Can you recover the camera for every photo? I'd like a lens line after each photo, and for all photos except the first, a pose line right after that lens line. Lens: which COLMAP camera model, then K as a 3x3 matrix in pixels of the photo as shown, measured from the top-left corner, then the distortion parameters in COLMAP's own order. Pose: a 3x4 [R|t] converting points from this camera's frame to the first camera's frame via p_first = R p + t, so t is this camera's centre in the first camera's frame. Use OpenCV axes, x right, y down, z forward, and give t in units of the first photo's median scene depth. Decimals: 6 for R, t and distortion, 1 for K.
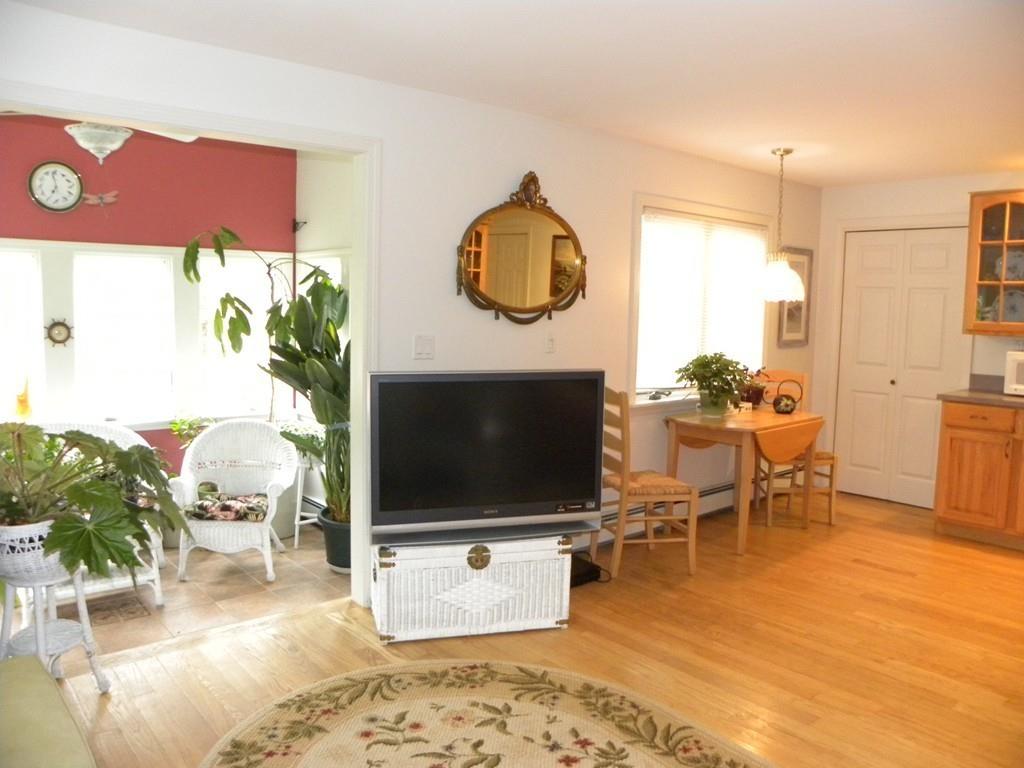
lens RADIAL K [[776.5, 0, 511.0], [0, 776.5, 381.5], [0, 0, 1]] dist [-0.160369, 0.105474]
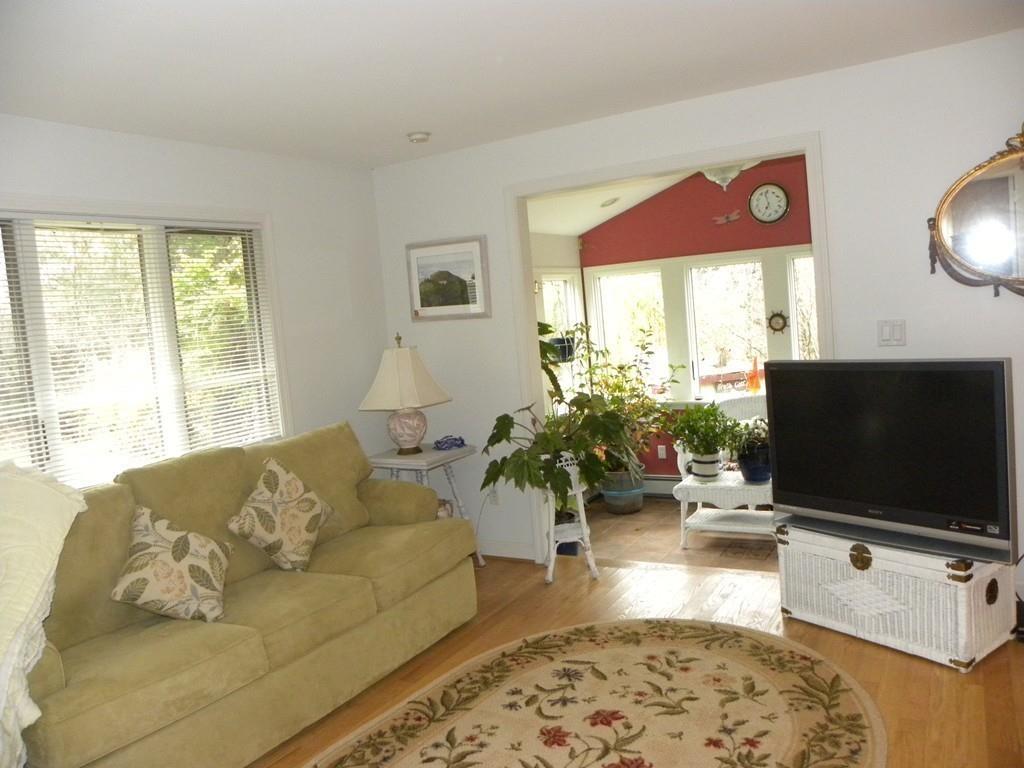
lens RADIAL K [[776.5, 0, 511.0], [0, 776.5, 381.5], [0, 0, 1]] dist [-0.160369, 0.105474]
pose [[0.307936, 0.032844, -0.950840, 0.695558], [0.001326, 0.999388, 0.034951, -0.020530], [0.951406, -0.012023, 0.307704, 0.309241]]
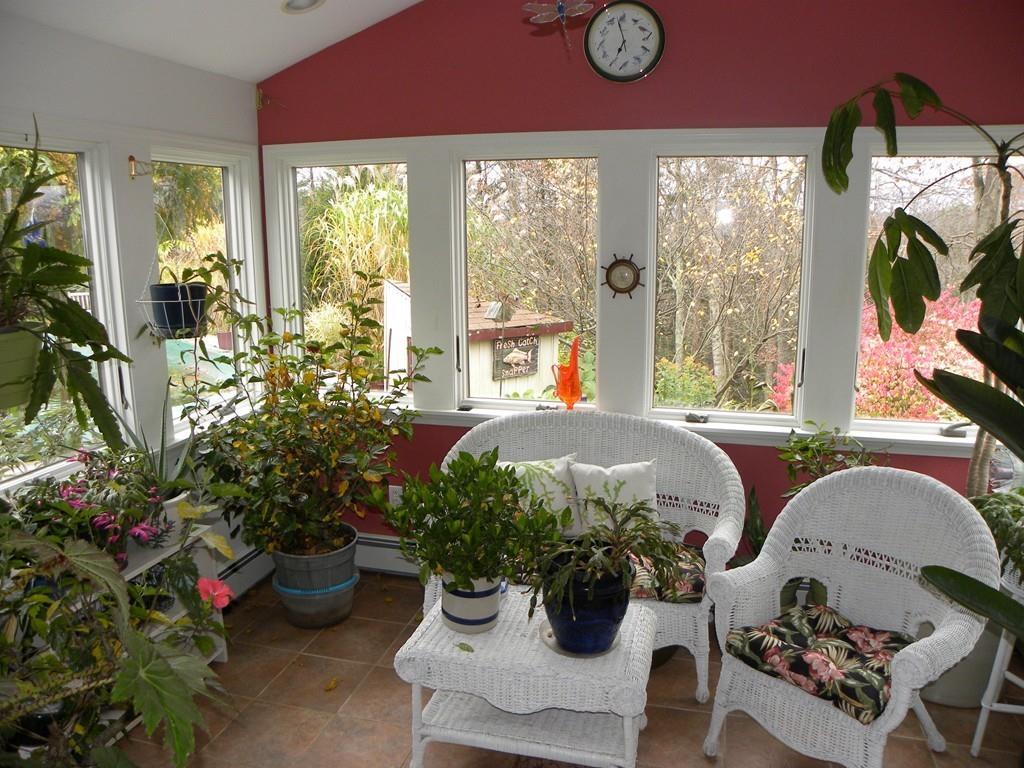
lens RADIAL K [[776.5, 0, 511.0], [0, 776.5, 381.5], [0, 0, 1]] dist [-0.160369, 0.105474]
pose [[0.562033, 0.139263, -0.815307, -0.175726], [-0.062408, 0.990054, 0.126091, -0.083987], [0.824757, -0.019985, 0.565134, 0.851364]]
